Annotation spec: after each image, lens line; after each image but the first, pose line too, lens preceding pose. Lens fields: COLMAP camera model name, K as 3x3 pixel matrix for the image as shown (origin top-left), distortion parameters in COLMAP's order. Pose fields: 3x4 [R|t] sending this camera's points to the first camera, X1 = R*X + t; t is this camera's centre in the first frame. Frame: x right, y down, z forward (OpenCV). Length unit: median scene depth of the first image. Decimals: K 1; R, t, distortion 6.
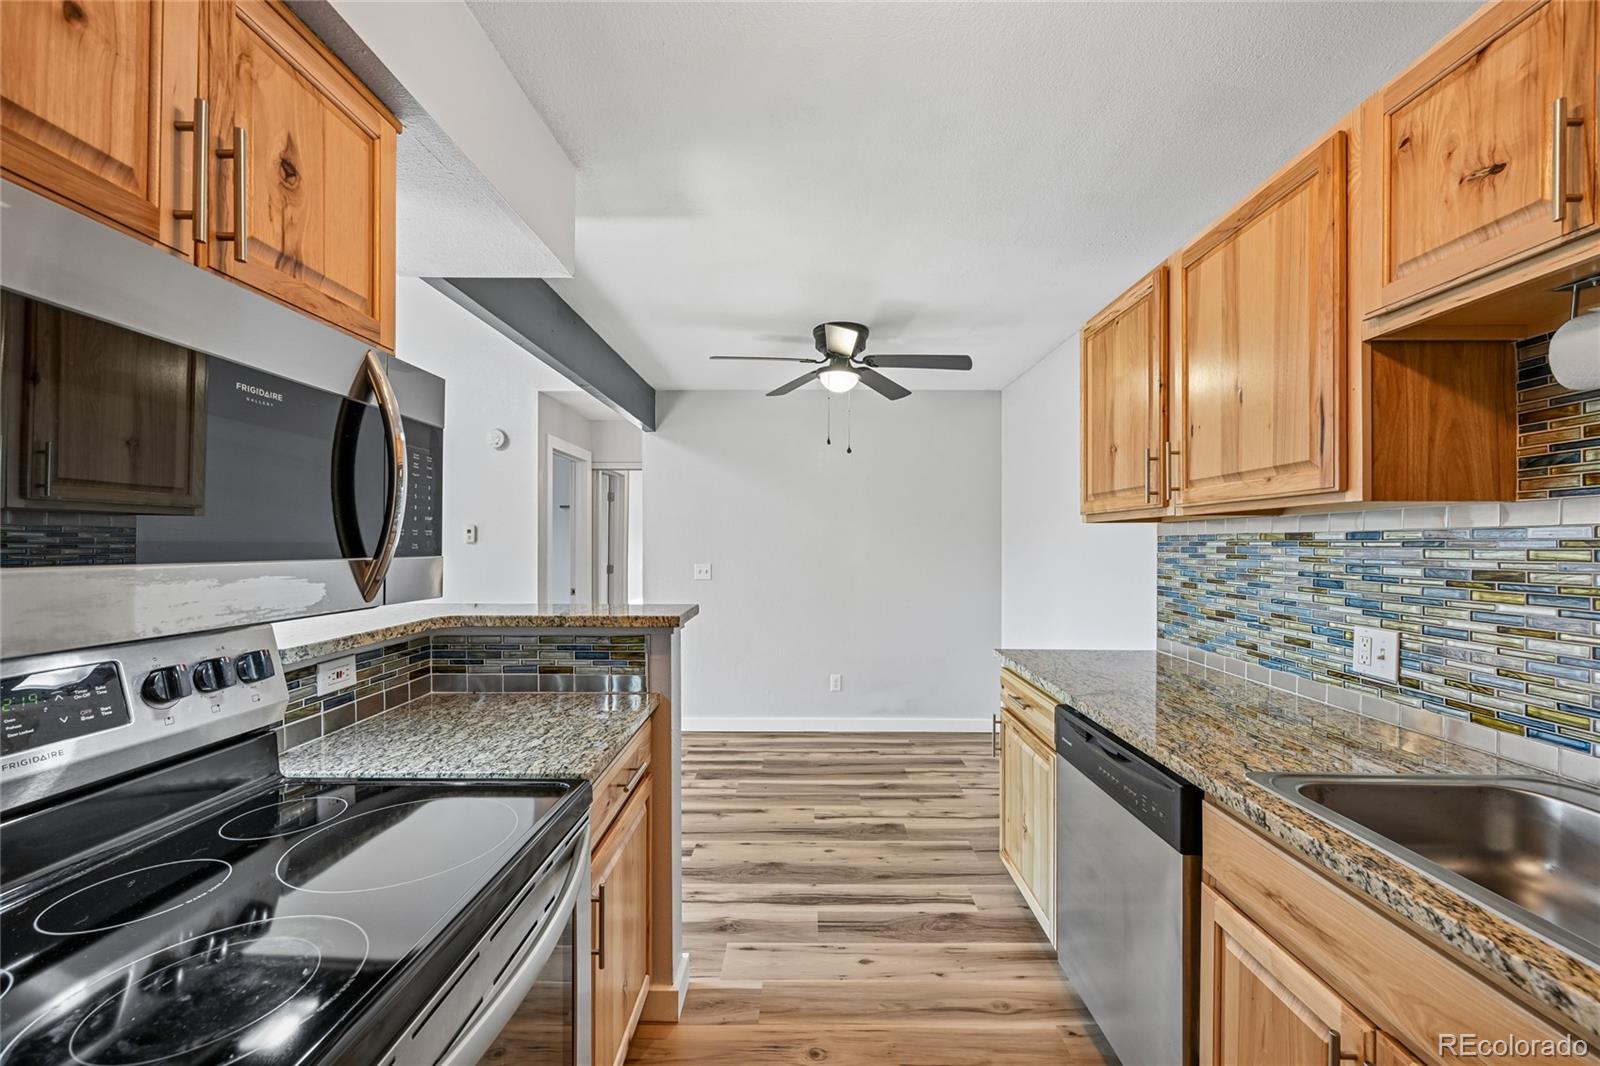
lens RADIAL K [[627.1, 0, 802.3], [0, 627.1, 543.6], [0, 0, 1]] dist [-0.003352, 0.001083]
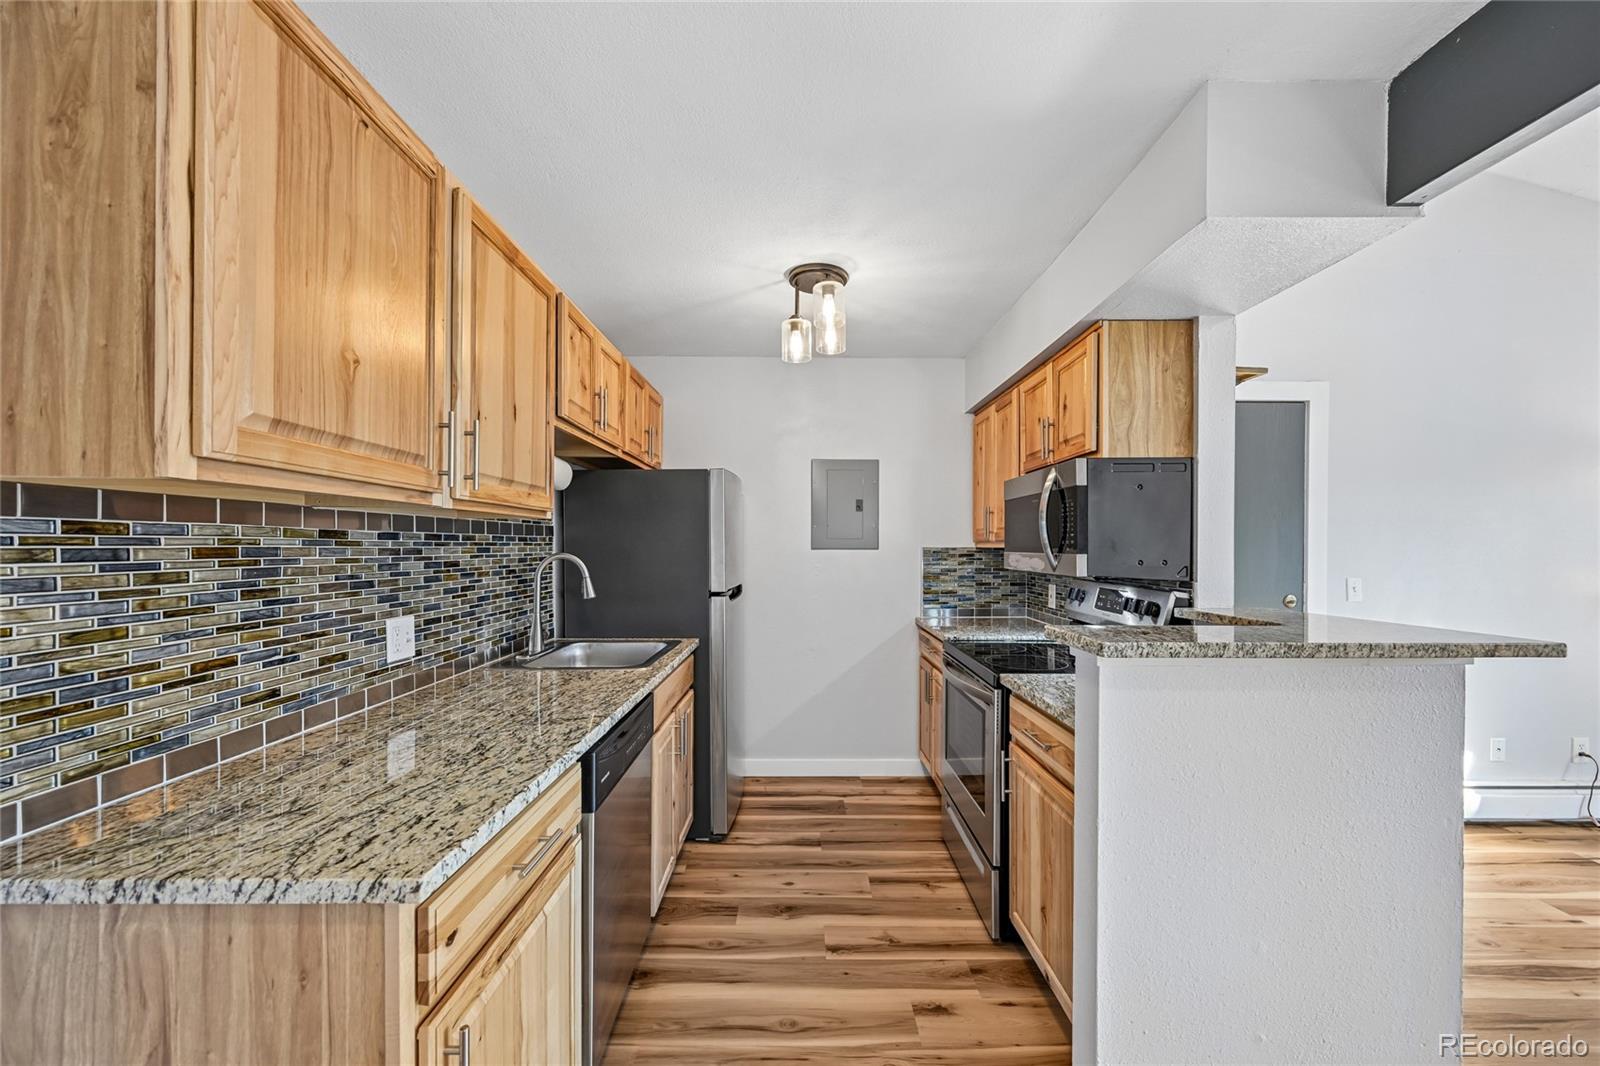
lens RADIAL K [[627.1, 0, 802.5], [0, 627.1, 549.8], [0, 0, 1]] dist [-0.003352, 0.001083]
pose [[-0.999928, -0.005419, -0.010727, 0.142504], [-0.005452, 0.999980, 0.003056, 0.002750], [0.010710, 0.003114, -0.999938, 1.595801]]
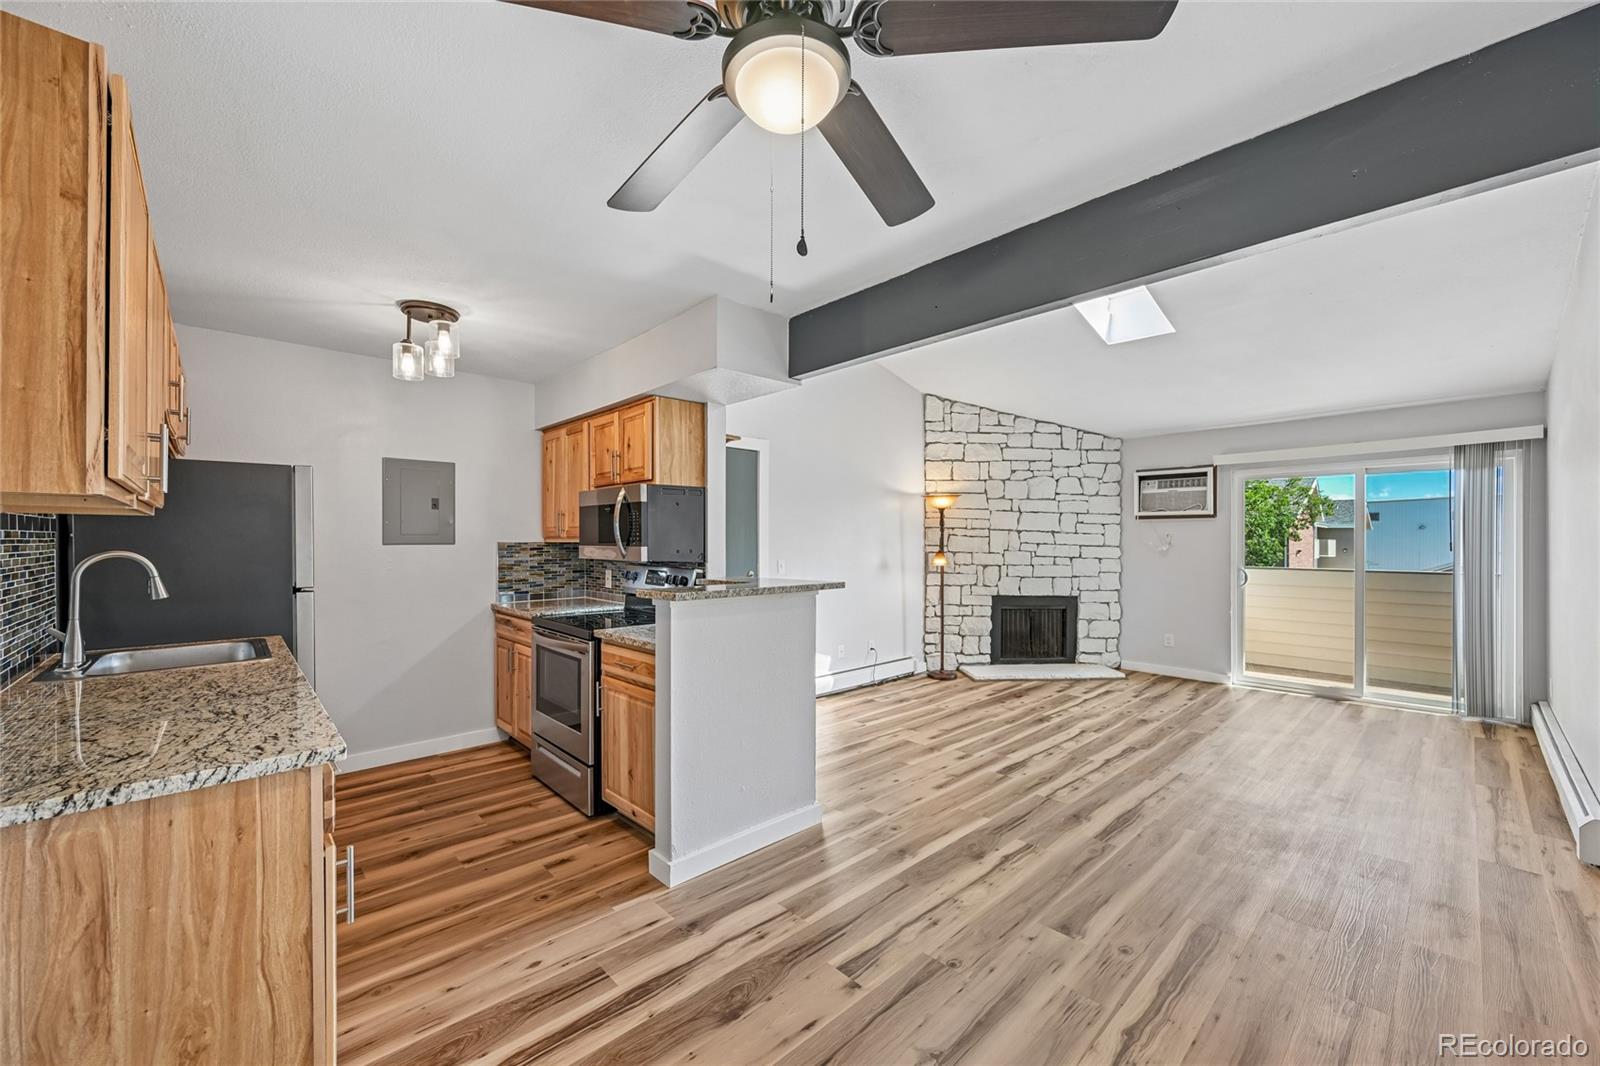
lens RADIAL K [[627.1, 0, 802.7], [0, 627.1, 540.0], [0, 0, 1]] dist [-0.003352, 0.001083]
pose [[-0.725210, -0.003456, -0.688519, 0.472104], [-0.000142, 0.999988, -0.004869, 0.001579], [0.688527, -0.003433, -0.725202, 1.992301]]
